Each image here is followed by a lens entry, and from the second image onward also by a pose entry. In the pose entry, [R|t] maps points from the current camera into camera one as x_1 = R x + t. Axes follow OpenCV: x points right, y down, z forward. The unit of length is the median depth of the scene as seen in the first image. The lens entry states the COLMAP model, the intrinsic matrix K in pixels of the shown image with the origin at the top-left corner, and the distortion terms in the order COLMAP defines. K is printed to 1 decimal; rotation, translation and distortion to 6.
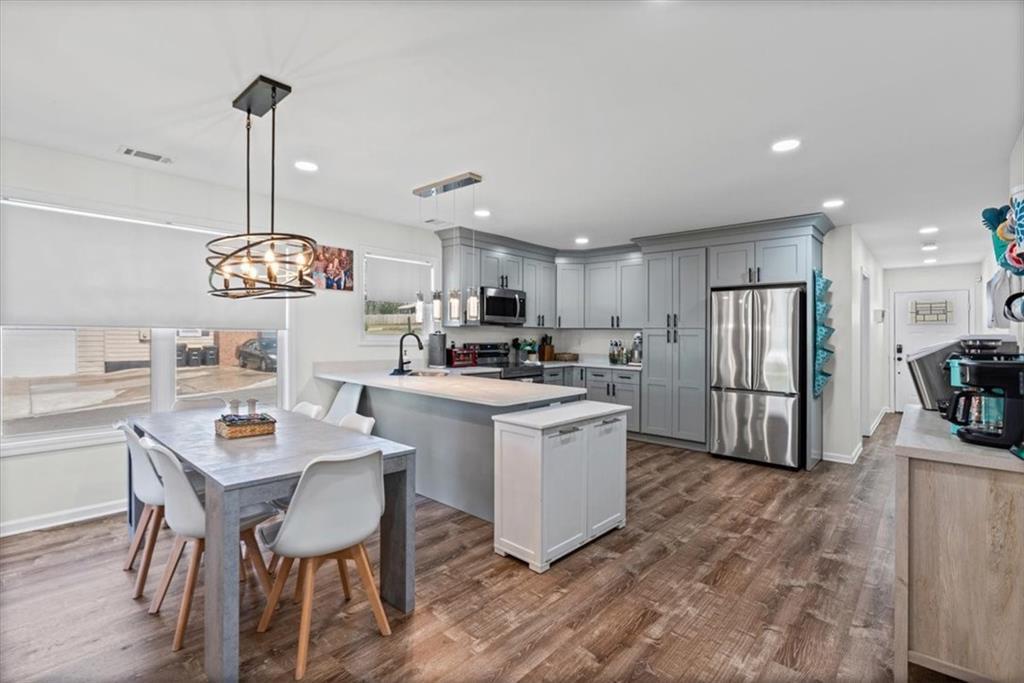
lens RADIAL K [[490.2, 0, 511.4], [0, 490.2, 332.3], [0, 0, 1]] dist [-0.007266, 0.000028]
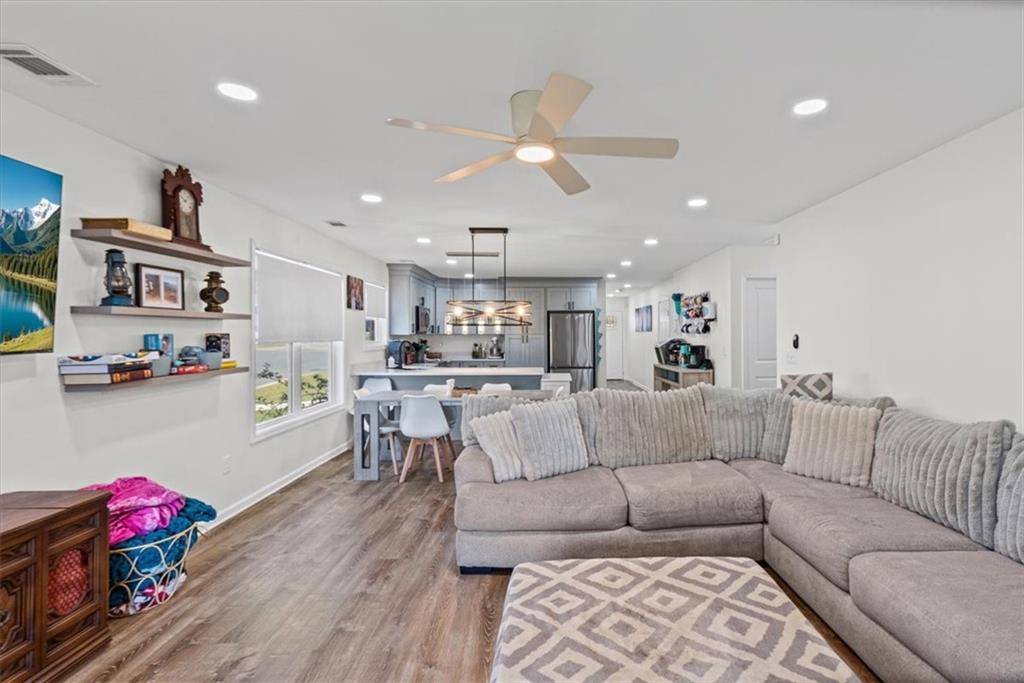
lens RADIAL K [[507.5, 0, 560.3], [0, 507.5, 342.1], [0, 0, 1]] dist [-0.002863, 0.000096]
pose [[0.716490, -0.024612, 0.697163, -0.808638], [0.009740, 0.999633, 0.025280, -0.023747], [-0.697529, -0.011322, 0.716467, -0.327638]]
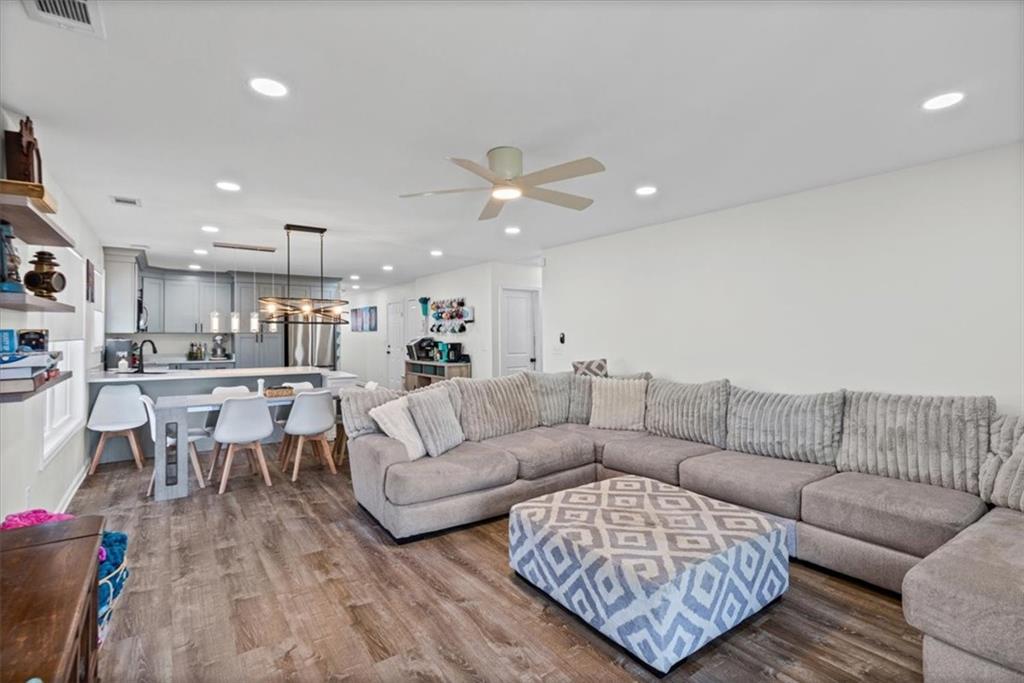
lens RADIAL K [[490.2, 0, 511.4], [0, 490.2, 332.3], [0, 0, 1]] dist [-0.007266, 0.000028]
pose [[0.209954, -0.008666, 0.977673, -1.059231], [0.001117, 0.999962, 0.008624, -0.023392], [-0.977711, -0.000719, 0.209956, -0.119261]]
